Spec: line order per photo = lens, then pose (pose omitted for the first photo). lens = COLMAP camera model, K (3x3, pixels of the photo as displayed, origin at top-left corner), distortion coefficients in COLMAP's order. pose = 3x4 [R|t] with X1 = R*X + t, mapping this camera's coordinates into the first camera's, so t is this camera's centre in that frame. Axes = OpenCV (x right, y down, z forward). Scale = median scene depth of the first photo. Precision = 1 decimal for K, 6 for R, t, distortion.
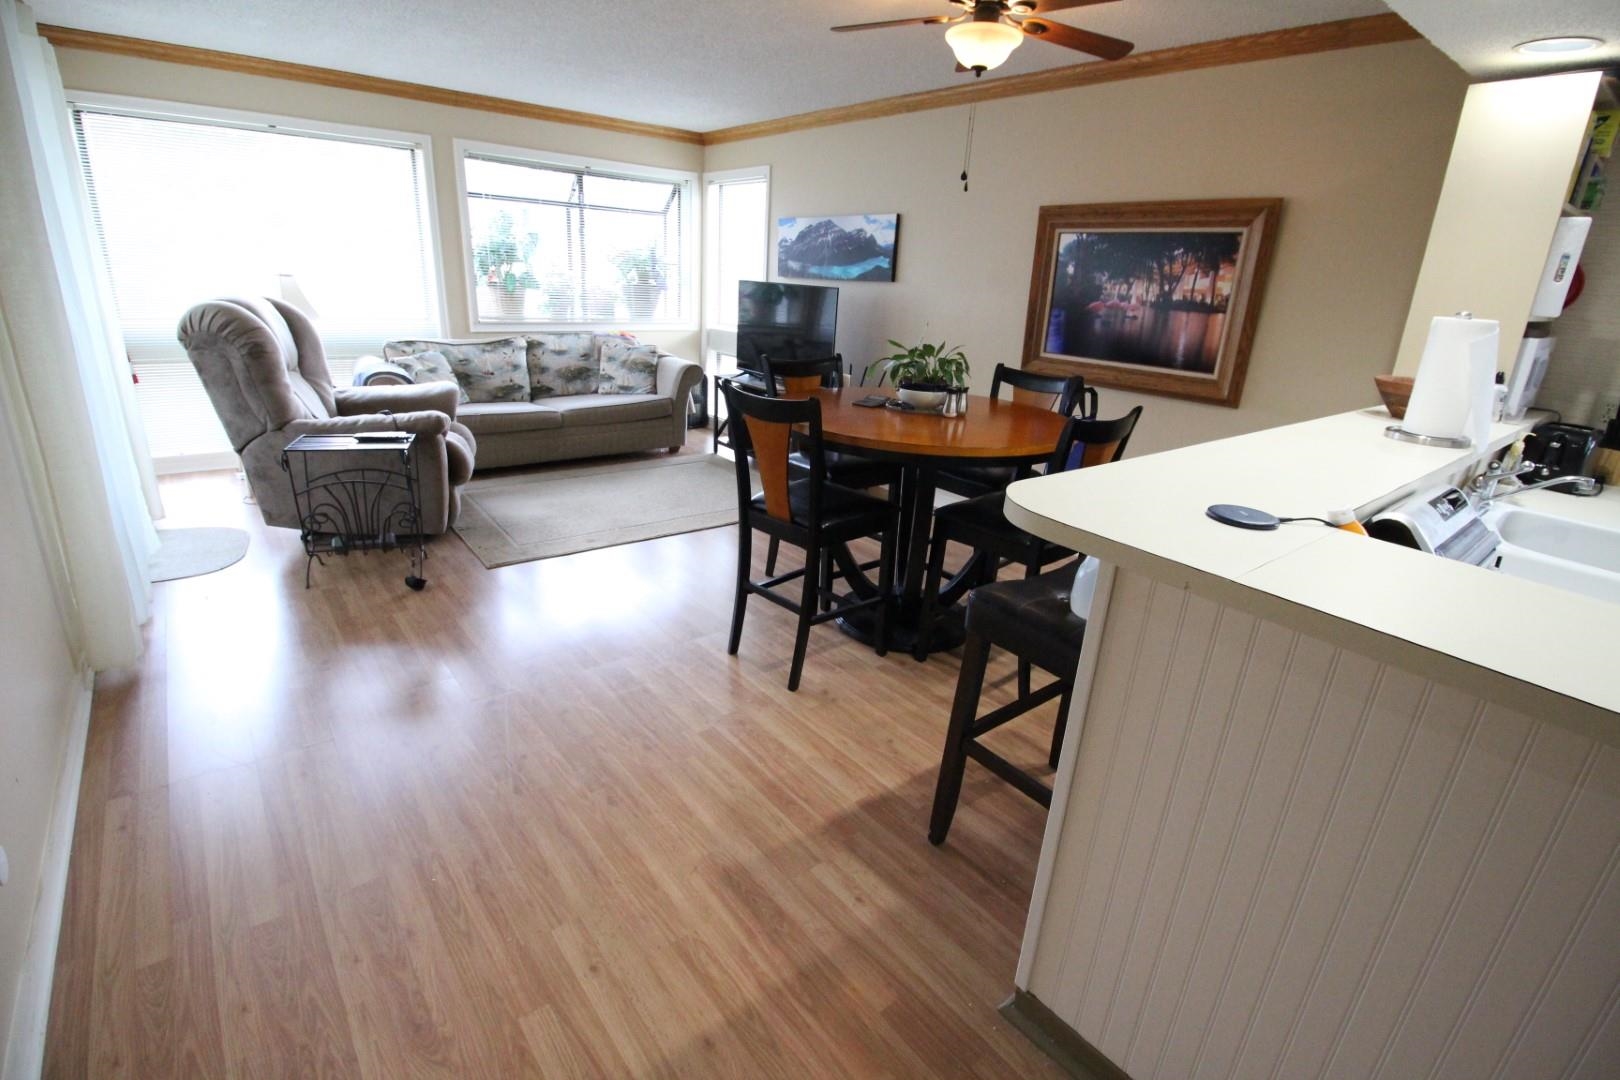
lens RADIAL K [[750.8, 0, 810.9], [0, 750.8, 533.2], [0, 0, 1]] dist [-0.000494, -0.011615]
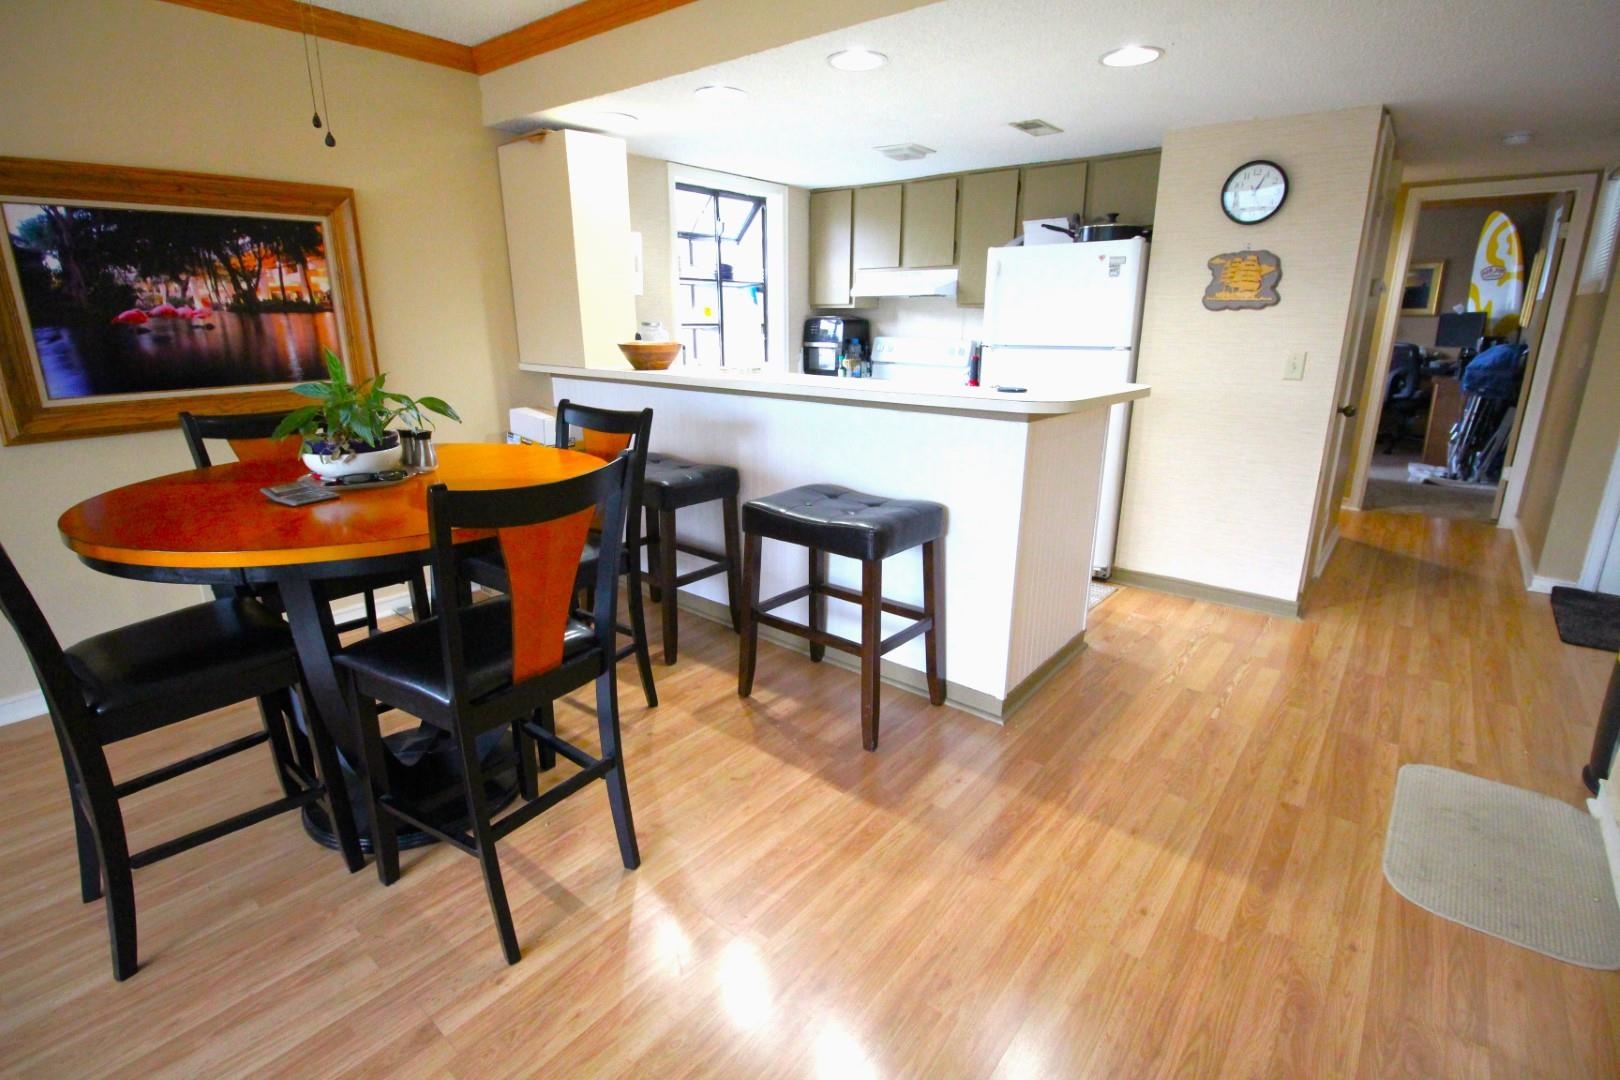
lens RADIAL K [[750.8, 0, 810.9], [0, 750.8, 533.2], [0, 0, 1]] dist [-0.000494, -0.011615]
pose [[-0.200392, -0.327917, 0.923208, -0.474372], [0.310329, 0.872555, 0.377285, -0.218092], [-0.929268, 0.362103, -0.073091, 0.616228]]
